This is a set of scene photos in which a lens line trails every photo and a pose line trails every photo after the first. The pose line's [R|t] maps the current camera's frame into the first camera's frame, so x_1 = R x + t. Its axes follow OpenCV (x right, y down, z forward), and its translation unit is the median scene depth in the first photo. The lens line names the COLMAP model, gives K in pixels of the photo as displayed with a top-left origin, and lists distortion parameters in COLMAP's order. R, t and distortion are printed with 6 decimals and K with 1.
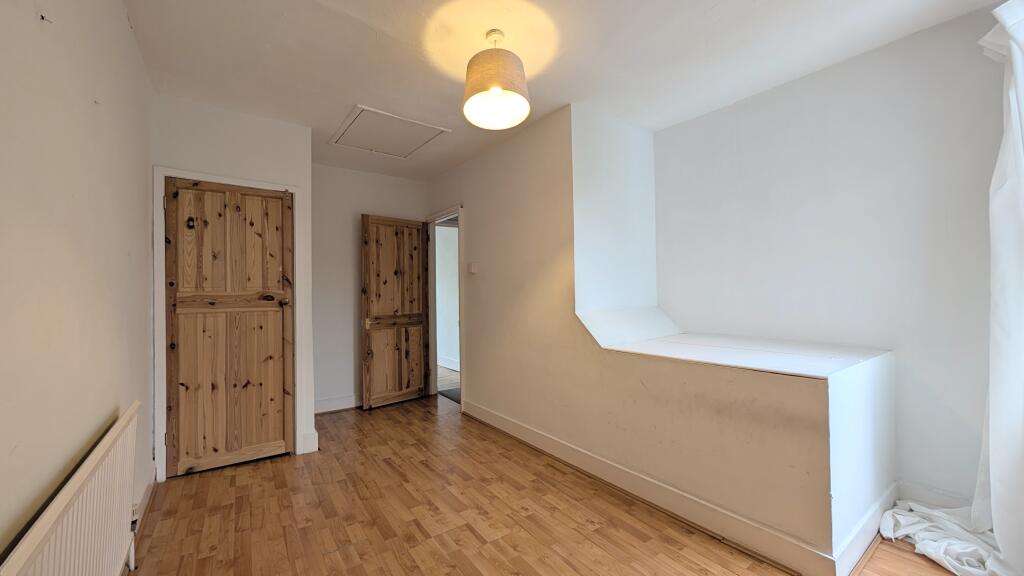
lens RADIAL K [[383.2, 0, 508.8], [0, 383.2, 285.2], [0, 0, 1]] dist [0.000363, 0.000084]
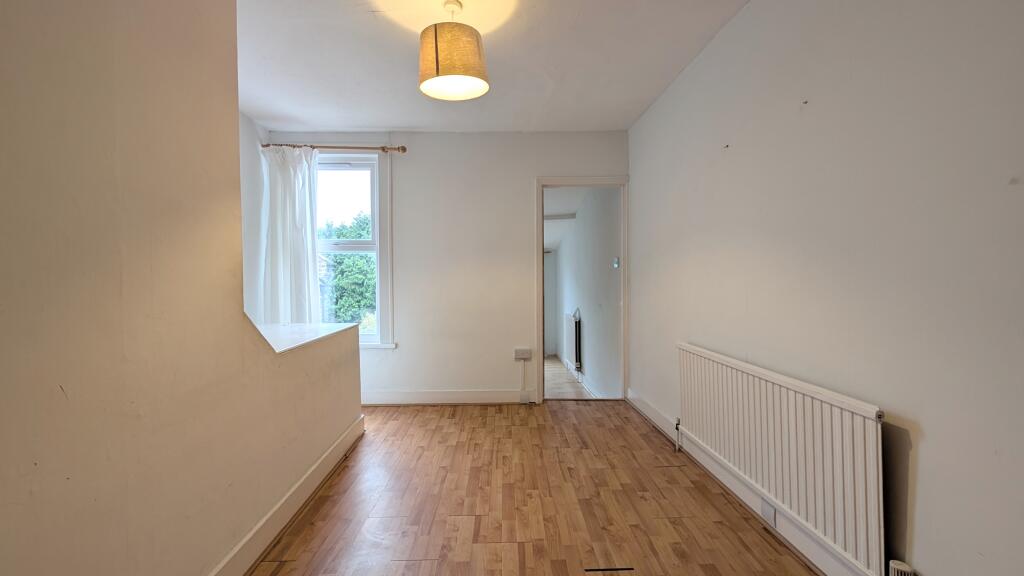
lens RADIAL K [[383.2, 0, 508.8], [0, 383.2, 285.2], [0, 0, 1]] dist [0.000363, 0.000084]
pose [[-0.826604, 0.011894, 0.562658, -0.698779], [0.007824, 0.999923, -0.009643, 0.057231], [-0.562729, -0.003568, -0.826634, 1.758676]]
